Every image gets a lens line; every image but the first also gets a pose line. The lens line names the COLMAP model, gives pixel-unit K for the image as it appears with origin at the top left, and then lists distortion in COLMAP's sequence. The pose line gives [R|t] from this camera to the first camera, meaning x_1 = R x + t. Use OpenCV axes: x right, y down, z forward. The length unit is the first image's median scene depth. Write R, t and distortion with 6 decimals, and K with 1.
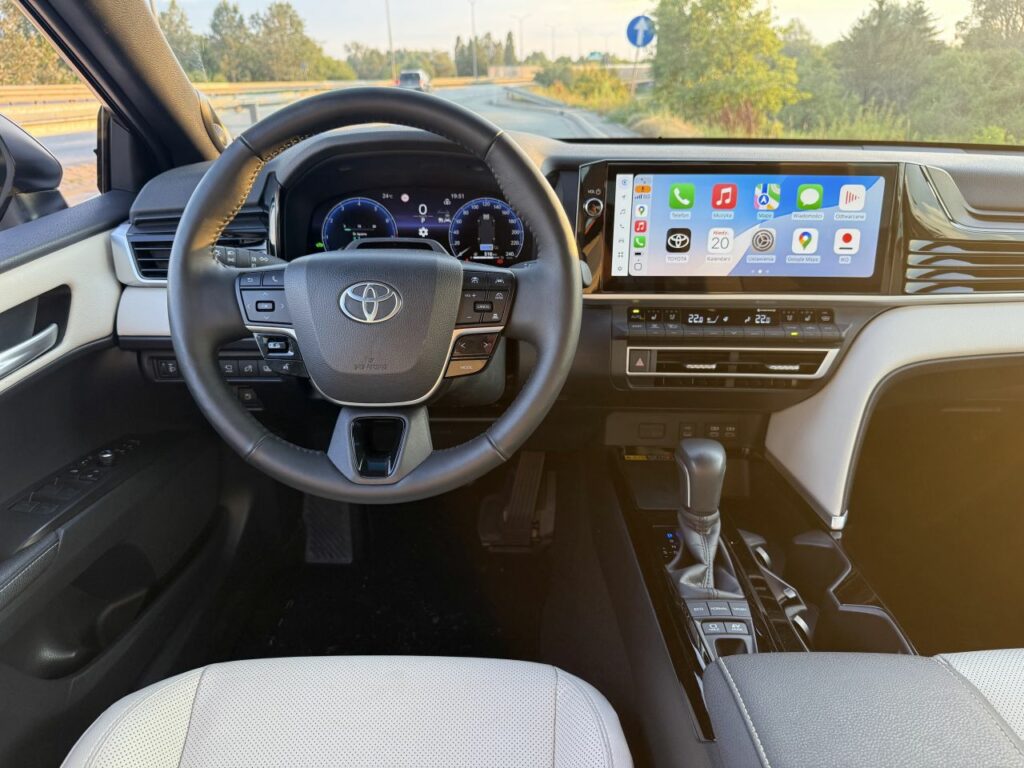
lens RADIAL K [[736.1, 0, 512.0], [0, 736.1, 384.0], [0, 0, 1]] dist [0.002222, -0.003498]
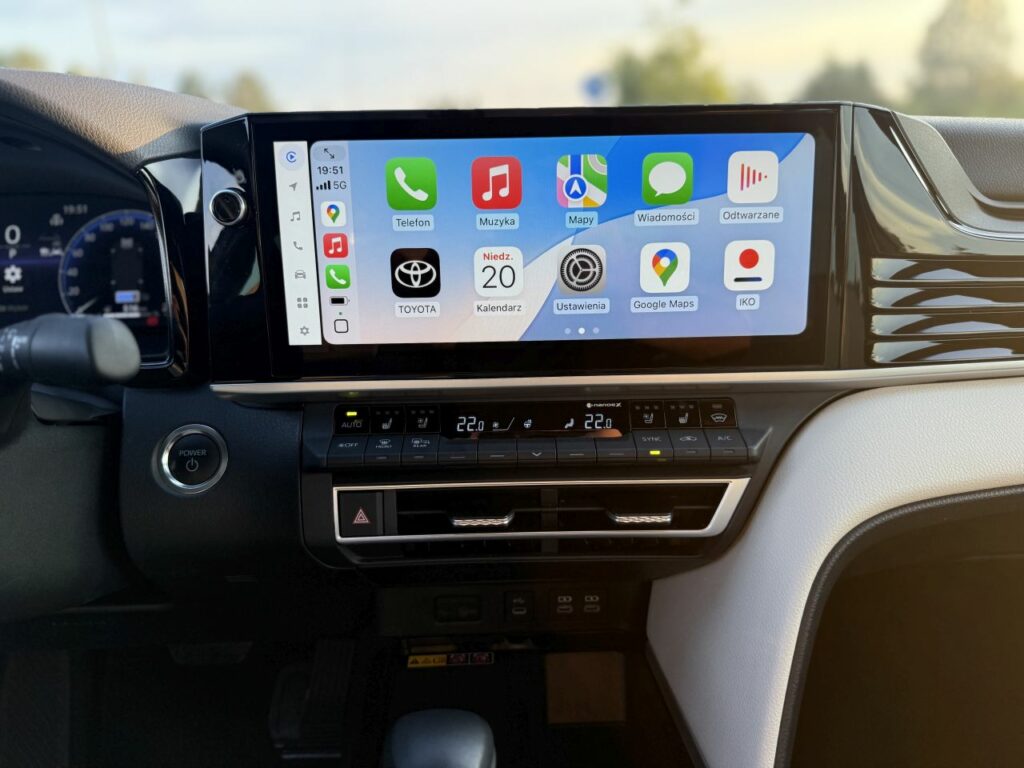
lens RADIAL K [[704.5, 0, 530.1], [0, 704.5, 370.8], [0, 0, 1]] dist [0.131316, -0.219364]
pose [[0.998779, -0.032733, 0.036995, 0.283191], [0.035582, 0.996226, -0.079167, -0.088339], [-0.034264, 0.080387, 0.996175, 0.522546]]
